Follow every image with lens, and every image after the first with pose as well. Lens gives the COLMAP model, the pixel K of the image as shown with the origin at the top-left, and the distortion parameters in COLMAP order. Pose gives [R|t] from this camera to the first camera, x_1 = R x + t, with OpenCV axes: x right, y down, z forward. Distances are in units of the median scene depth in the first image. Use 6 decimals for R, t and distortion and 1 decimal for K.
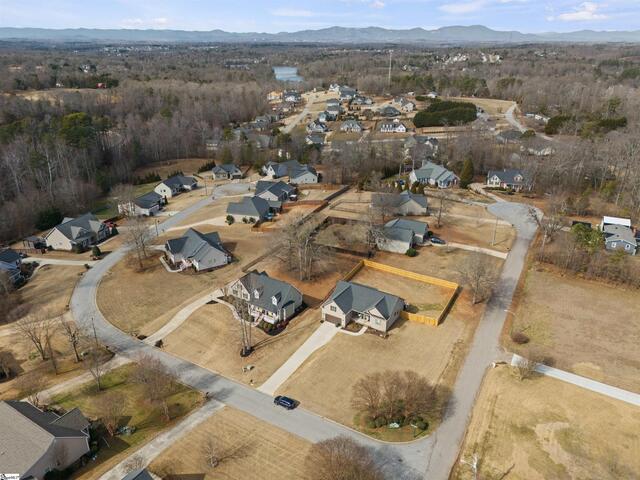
lens RADIAL K [[473.7, 0, 320.0], [0, 473.7, 240.0], [0, 0, 1]] dist [0.048560, 0.000110]
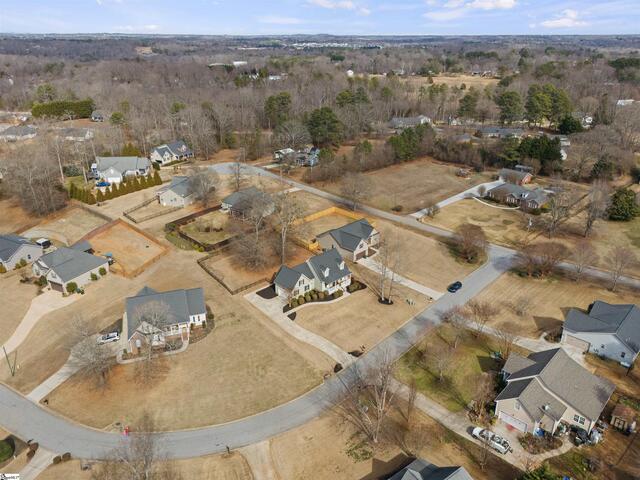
lens RADIAL K [[473.7, 0, 320.0], [0, 473.7, 240.0], [0, 0, 1]] dist [0.048560, 0.000110]
pose [[0.211269, -0.390928, 0.895846, -1.053014], [0.378661, 0.877697, 0.293708, -0.257115], [-0.901100, 0.277170, 0.333459, 0.687503]]
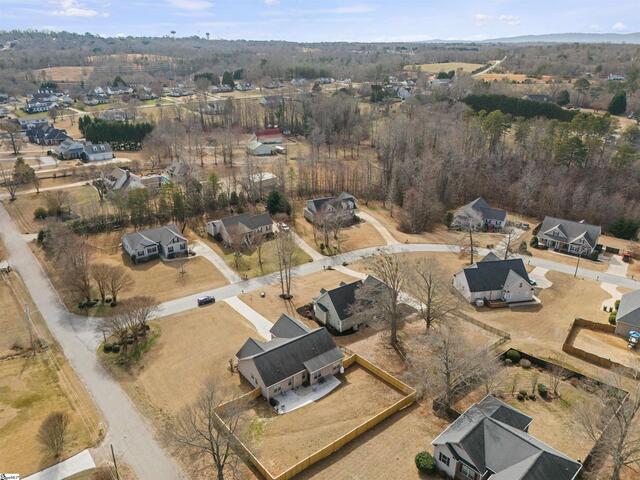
lens RADIAL K [[473.7, 0, 320.0], [0, 473.7, 240.0], [0, 0, 1]] dist [0.048560, 0.000110]
pose [[-0.352029, 0.350914, -0.867718, 0.698777], [-0.369470, 0.799680, 0.473291, -0.406324], [0.859981, 0.487208, -0.151858, 1.105239]]
